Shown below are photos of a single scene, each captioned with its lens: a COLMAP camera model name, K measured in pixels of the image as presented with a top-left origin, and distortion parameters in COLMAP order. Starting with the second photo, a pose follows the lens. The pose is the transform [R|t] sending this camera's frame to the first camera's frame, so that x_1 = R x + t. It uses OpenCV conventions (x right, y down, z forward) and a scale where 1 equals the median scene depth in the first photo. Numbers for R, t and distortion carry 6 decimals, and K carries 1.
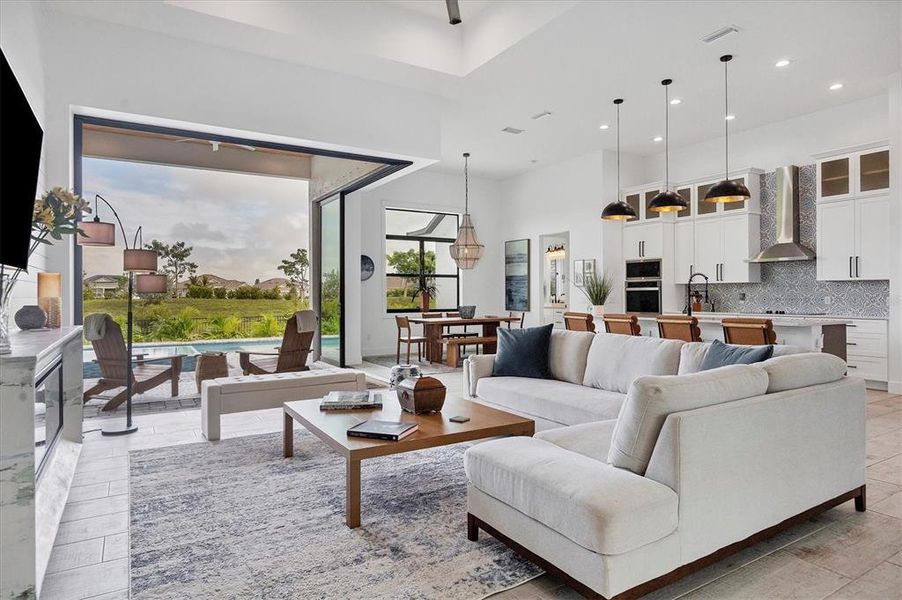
lens RADIAL K [[534.0, 0, 441.0], [0, 534.0, 294.5], [0, 0, 1]] dist [0.003403, -0.003848]
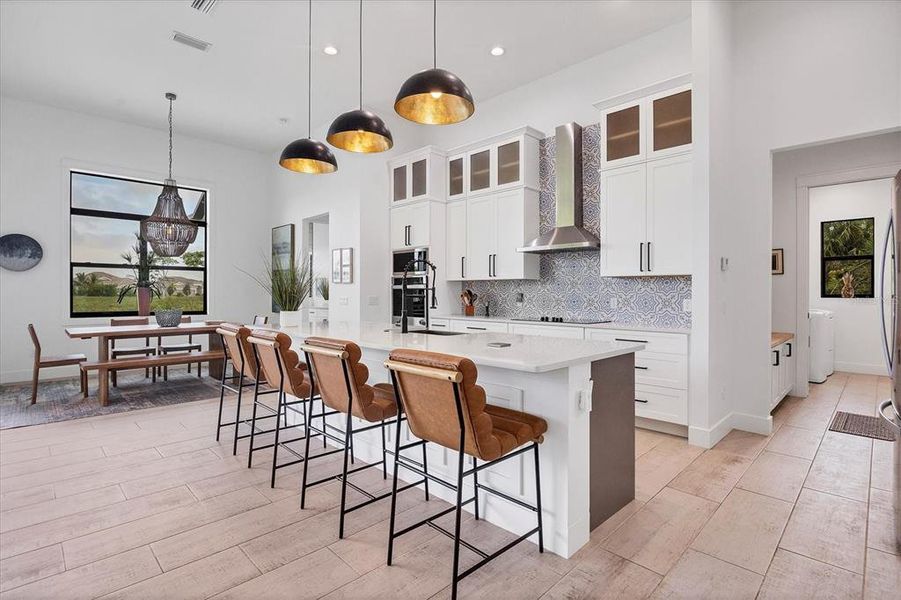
lens RADIAL K [[432.6, 0, 447.9], [0, 432.6, 293.6], [0, 0, 1]] dist [-0.007040, -0.000483]
pose [[0.971610, 0.005220, 0.236532, 0.325379], [-0.005552, 0.999984, 0.000739, -0.001564], [-0.236525, -0.002031, 0.971623, 0.428805]]
